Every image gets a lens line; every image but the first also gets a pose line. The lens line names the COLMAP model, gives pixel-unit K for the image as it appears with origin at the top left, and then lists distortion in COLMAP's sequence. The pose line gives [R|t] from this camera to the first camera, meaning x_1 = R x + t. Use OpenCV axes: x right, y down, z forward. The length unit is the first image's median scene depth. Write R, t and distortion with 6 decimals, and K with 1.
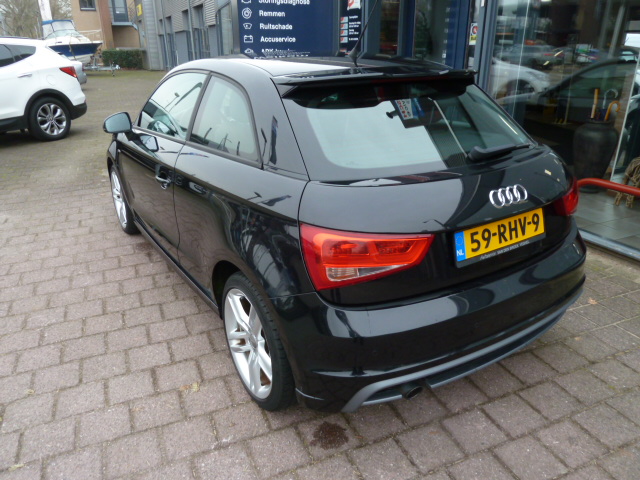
lens RADIAL K [[478.2, 0, 320.0], [0, 478.2, 240.0], [0, 0, 1]] dist [-0.029537, 0.002278]
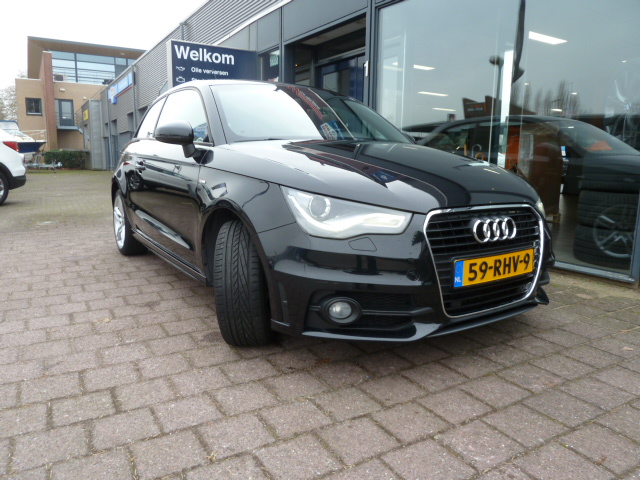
lens RADIAL K [[478.2, 0, 320.0], [0, 478.2, 240.0], [0, 0, 1]] dist [-0.029537, 0.002278]
pose [[0.993030, -0.004216, 0.117790, 0.085287], [0.029948, 0.975587, -0.217562, 0.269392], [-0.113997, 0.219573, 0.968913, -0.166028]]
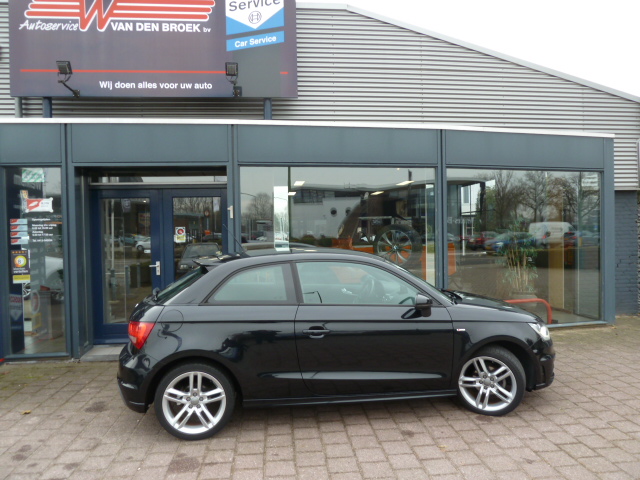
lens RADIAL K [[478.2, 0, 320.0], [0, 478.2, 240.0], [0, 0, 1]] dist [-0.029537, 0.002278]
pose [[0.308343, -0.018700, 0.951091, -1.303171], [0.375211, 0.921139, -0.103532, -0.216839], [-0.874152, 0.388783, 0.291043, 0.439410]]
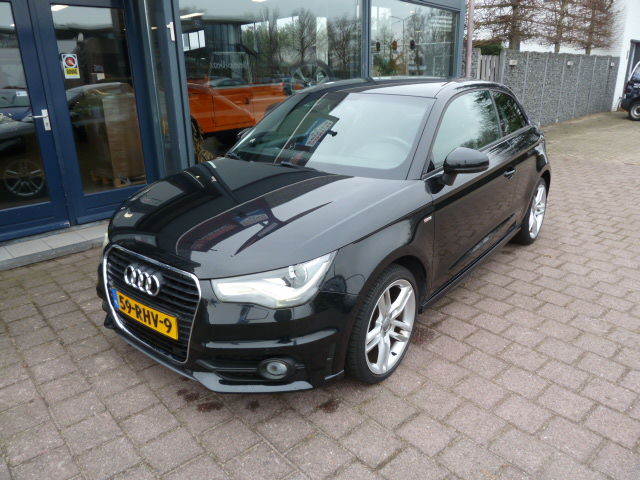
lens RADIAL K [[478.2, 0, 320.0], [0, 478.2, 240.0], [0, 0, 1]] dist [-0.029537, 0.002278]
pose [[-0.313013, -0.301504, 0.900621, -1.114017], [0.375267, 0.831848, 0.408906, -0.557983], [-0.872466, 0.465966, -0.147235, 1.388628]]
